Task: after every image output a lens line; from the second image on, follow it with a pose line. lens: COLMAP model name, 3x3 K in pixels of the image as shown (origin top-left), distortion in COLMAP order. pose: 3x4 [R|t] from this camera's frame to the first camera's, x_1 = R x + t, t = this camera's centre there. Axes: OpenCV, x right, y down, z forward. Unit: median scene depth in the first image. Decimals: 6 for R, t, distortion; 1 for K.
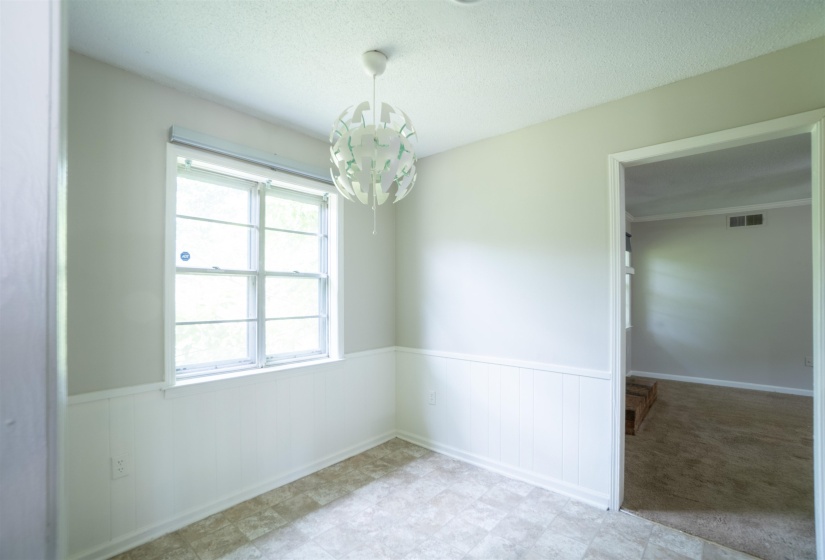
lens RADIAL K [[367.4, 0, 409.2], [0, 367.4, 290.9], [0, 0, 1]] dist [-0.064695, 0.022169]
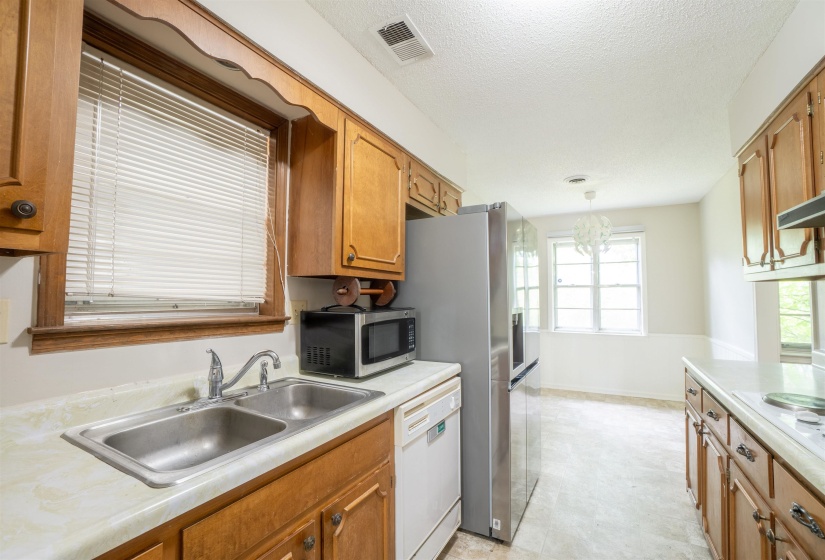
lens RADIAL K [[363.8, 0, 412.8], [0, 363.8, 279.4], [0, 0, 1]] dist [-0.064828, 0.020989]
pose [[0.210763, -0.046327, -0.976439, 1.350701], [0.002508, 0.998899, -0.046851, 0.006043], [0.977534, 0.007425, 0.210647, -0.423896]]
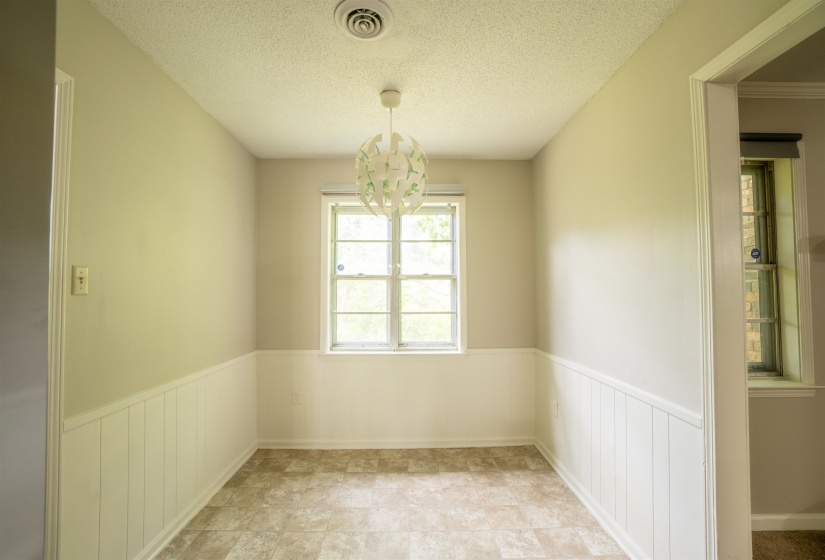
lens RADIAL K [[363.8, 0, 412.8], [0, 363.8, 279.4], [0, 0, 1]] dist [-0.064828, 0.020989]
pose [[0.676276, -0.027855, -0.736122, 0.588834], [0.007506, 0.999493, -0.030926, 0.000891], [0.736610, 0.015389, 0.676142, 0.184539]]
